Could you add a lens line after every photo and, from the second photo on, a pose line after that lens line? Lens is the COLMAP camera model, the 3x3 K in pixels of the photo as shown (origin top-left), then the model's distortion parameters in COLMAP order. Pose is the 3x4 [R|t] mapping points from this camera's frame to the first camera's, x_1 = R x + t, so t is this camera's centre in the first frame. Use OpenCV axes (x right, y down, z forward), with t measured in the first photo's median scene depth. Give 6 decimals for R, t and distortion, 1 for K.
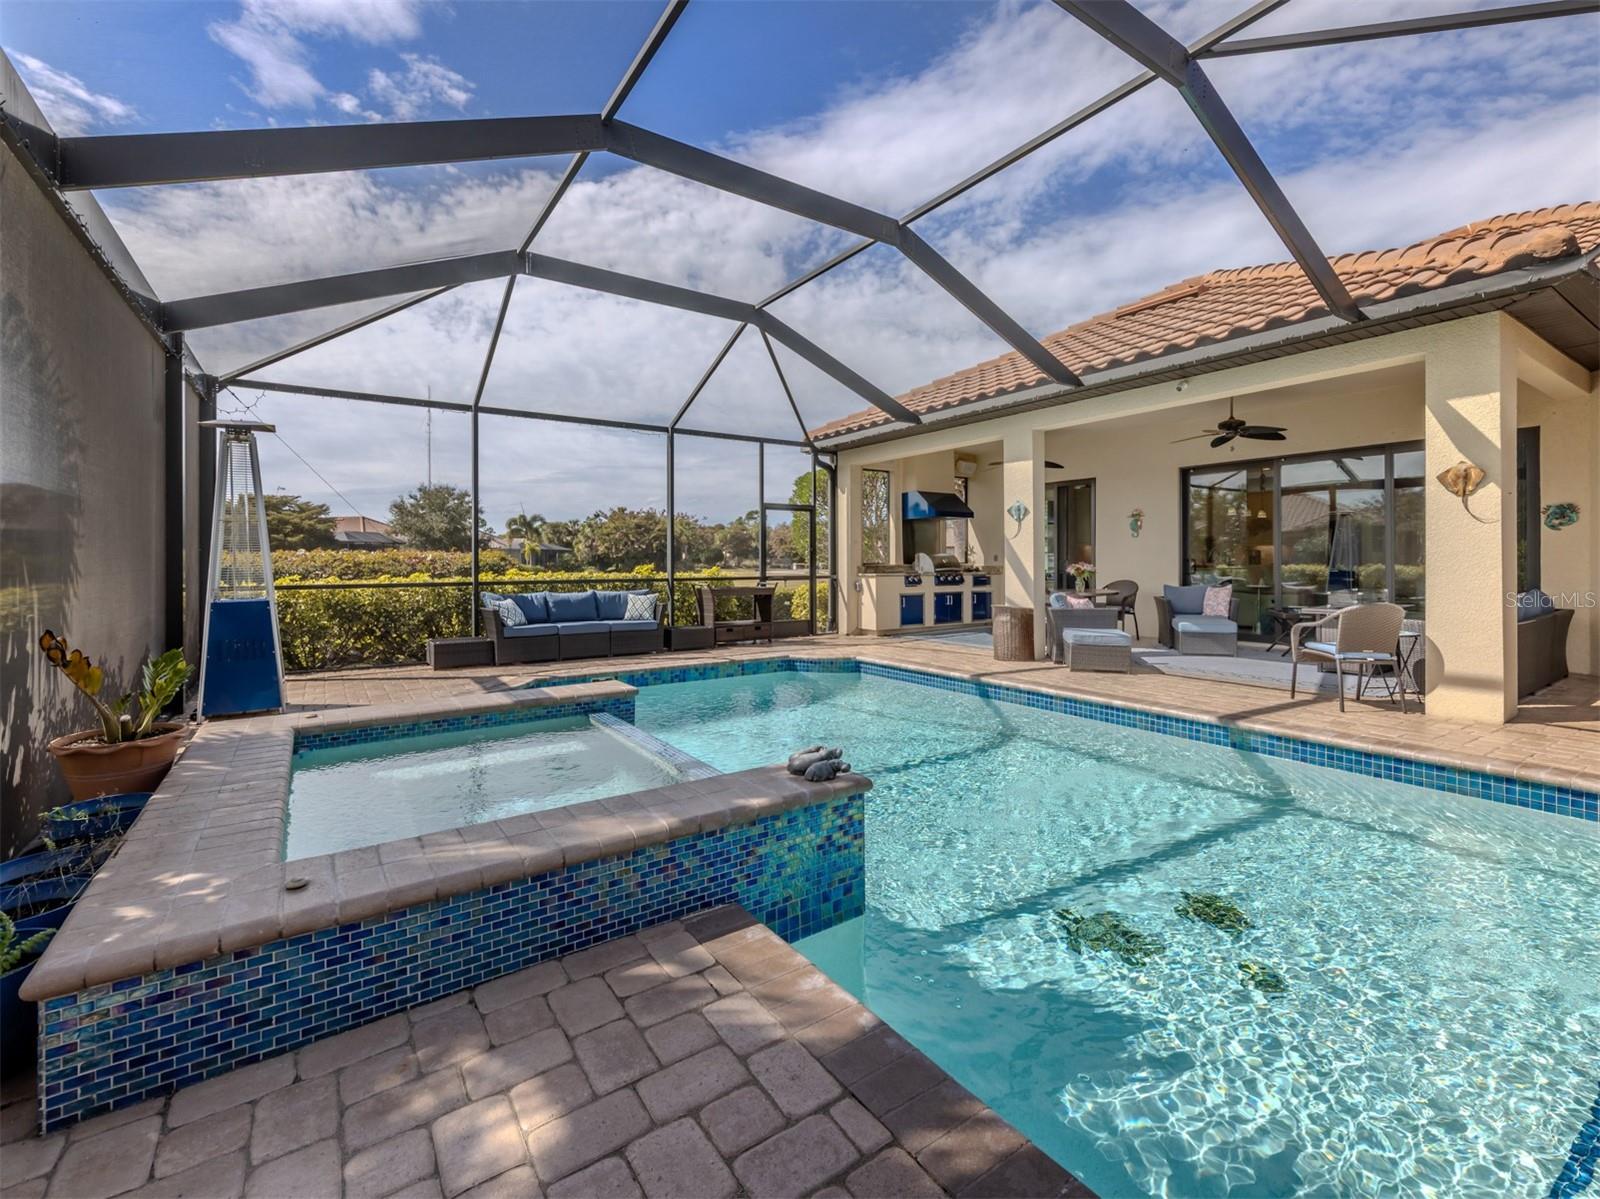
lens RADIAL K [[708.5, 0, 800.0], [0, 708.5, 599.5], [0, 0, 1]] dist [0.000629, 0.000004]
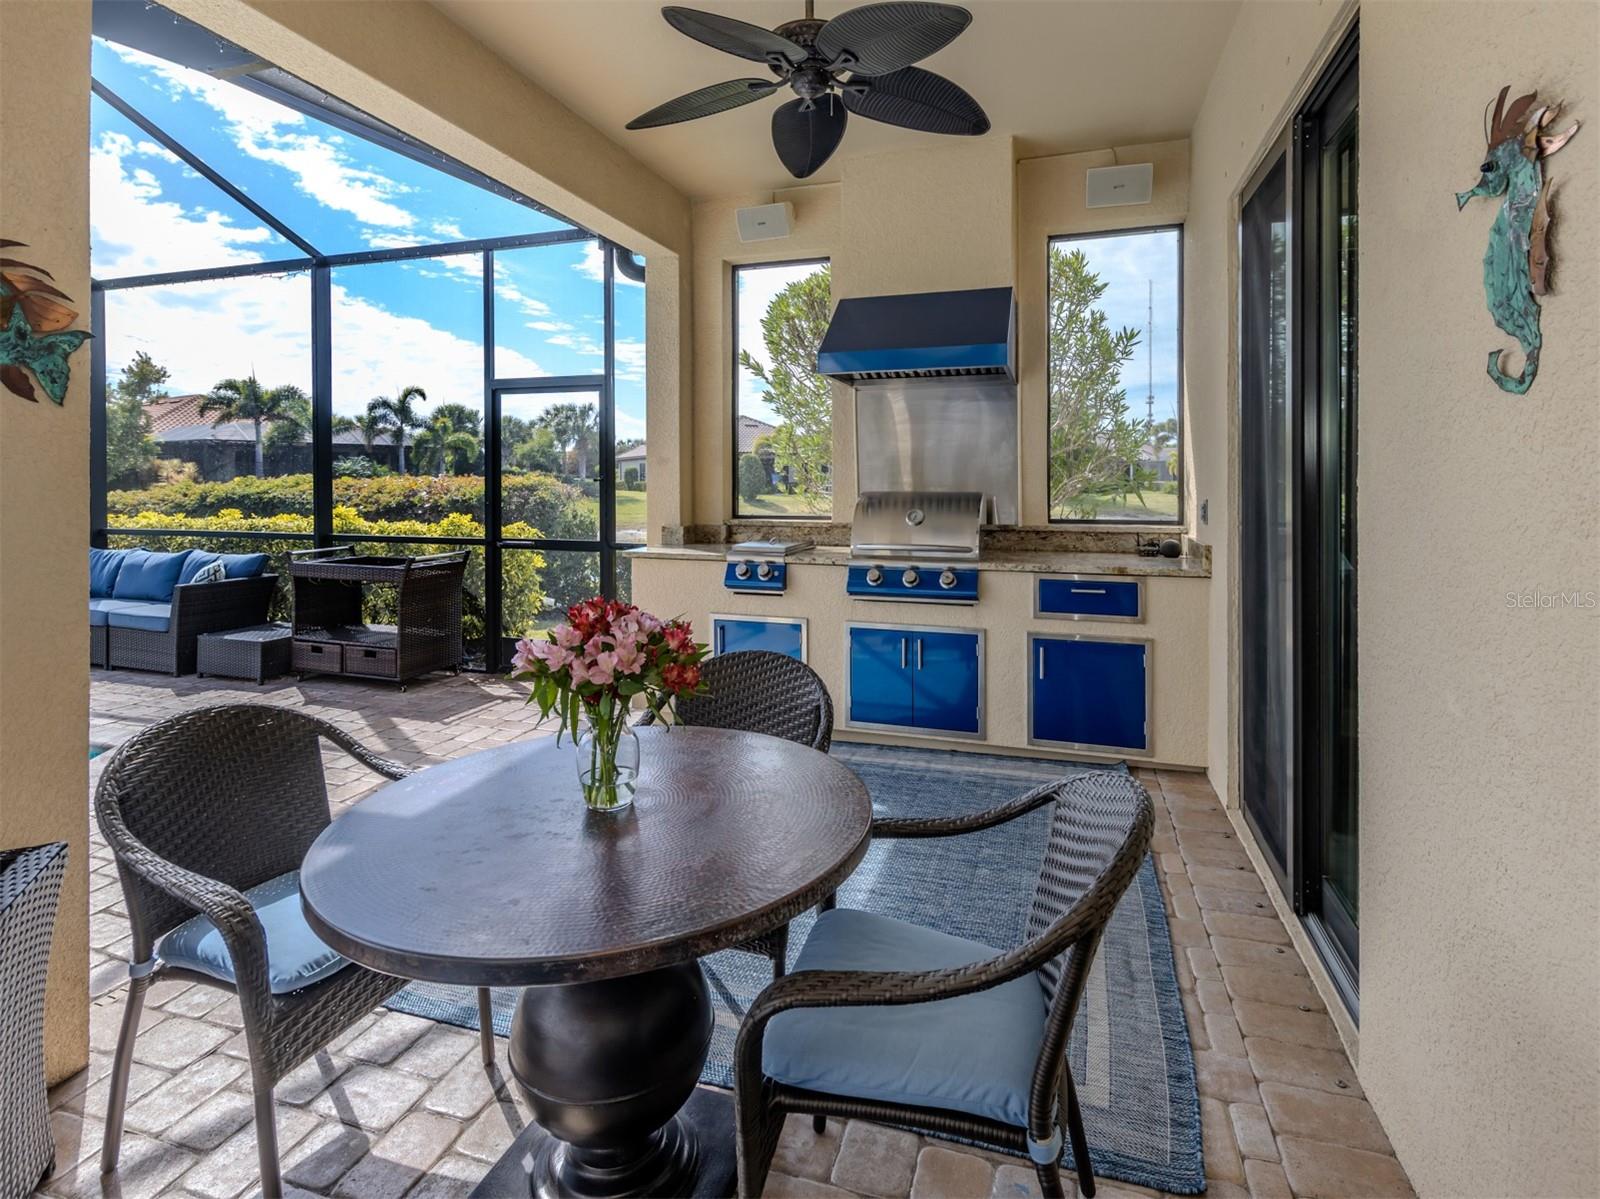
lens RADIAL K [[819.0, 0, 800.0], [0, 819.0, 599.5], [0, 0, 1]] dist [0.000004, -0.000012]
pose [[0.616204, 0.059627, -0.785326, 0.426862], [-0.080738, 0.996659, 0.012322, -0.021806], [0.783437, 0.055813, 0.618960, 0.765038]]
